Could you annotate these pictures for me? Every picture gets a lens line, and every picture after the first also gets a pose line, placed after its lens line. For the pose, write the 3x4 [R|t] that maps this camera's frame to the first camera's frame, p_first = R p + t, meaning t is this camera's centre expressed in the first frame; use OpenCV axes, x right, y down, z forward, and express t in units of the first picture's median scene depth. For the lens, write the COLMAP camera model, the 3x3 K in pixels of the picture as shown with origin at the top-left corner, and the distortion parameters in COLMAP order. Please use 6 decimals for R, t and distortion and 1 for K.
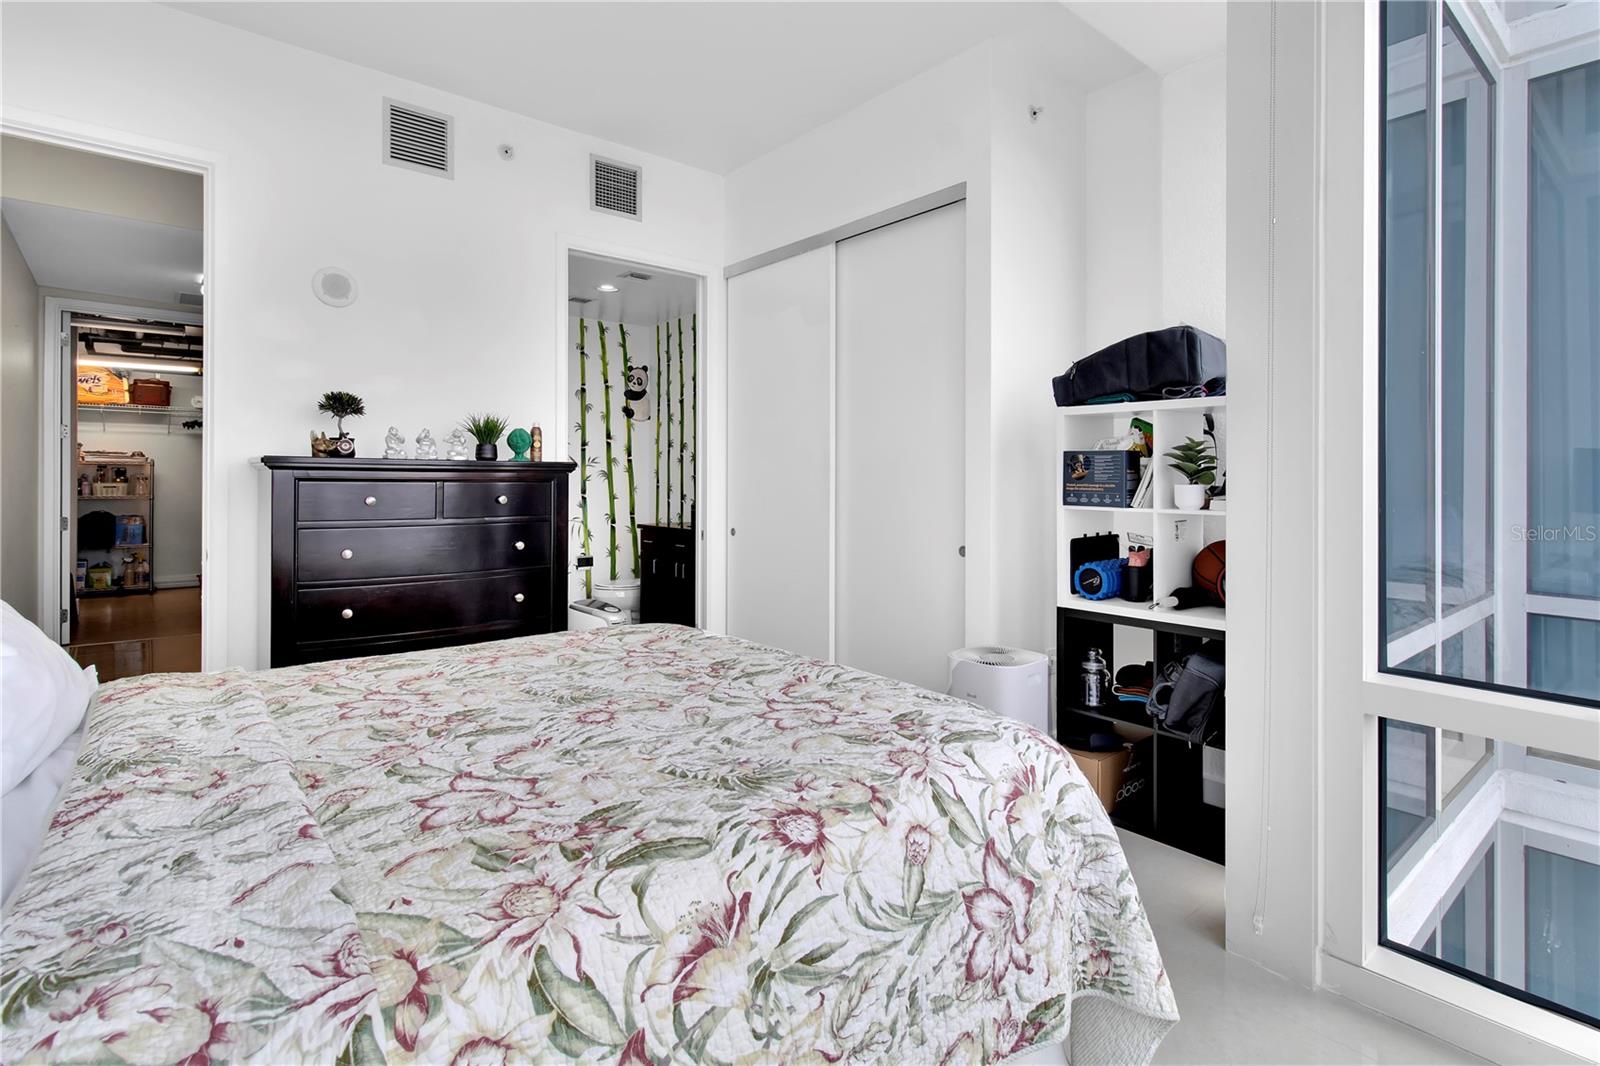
lens RADIAL K [[783.7, 0, 826.7], [0, 783.7, 487.0], [0, 0, 1]] dist [-0.000688, -0.000288]
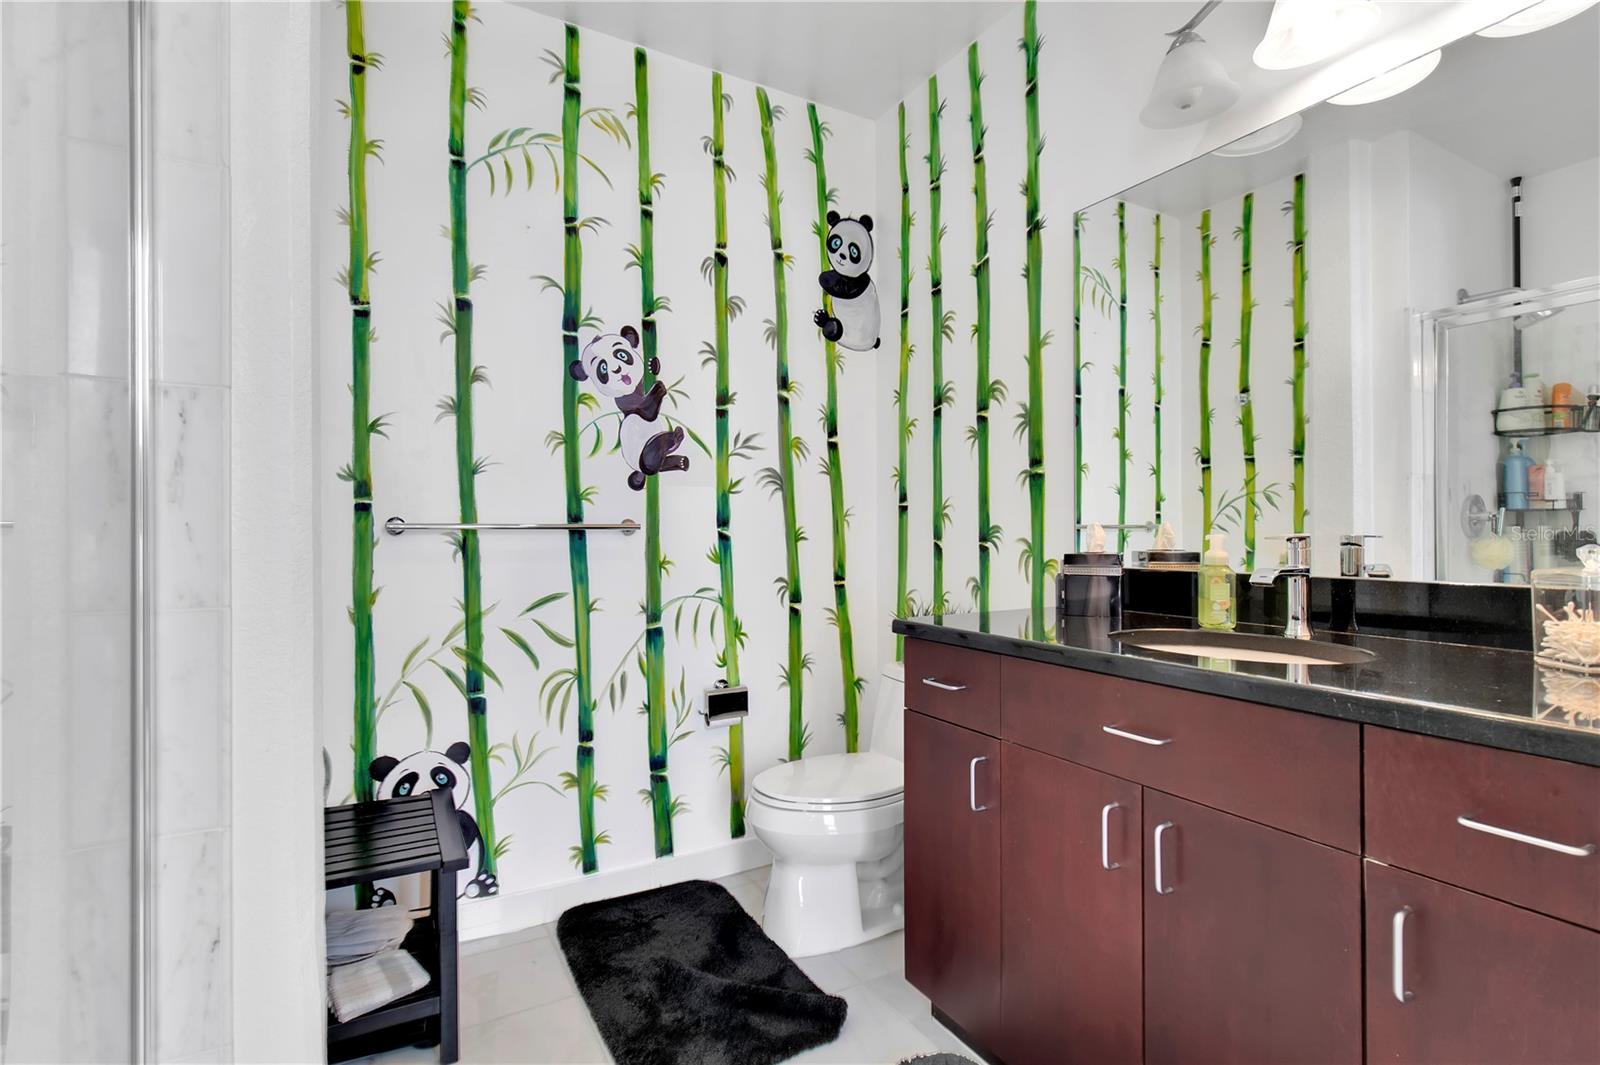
lens RADIAL K [[768.5, 0, 809.6], [0, 768.5, 536.2], [0, 0, 1]] dist [0.001738, 0.000195]
pose [[0.979474, -0.005059, -0.201509, -0.190321], [0.004822, 0.999987, -0.001664, 0.013983], [0.201515, 0.000658, 0.979485, 0.631234]]
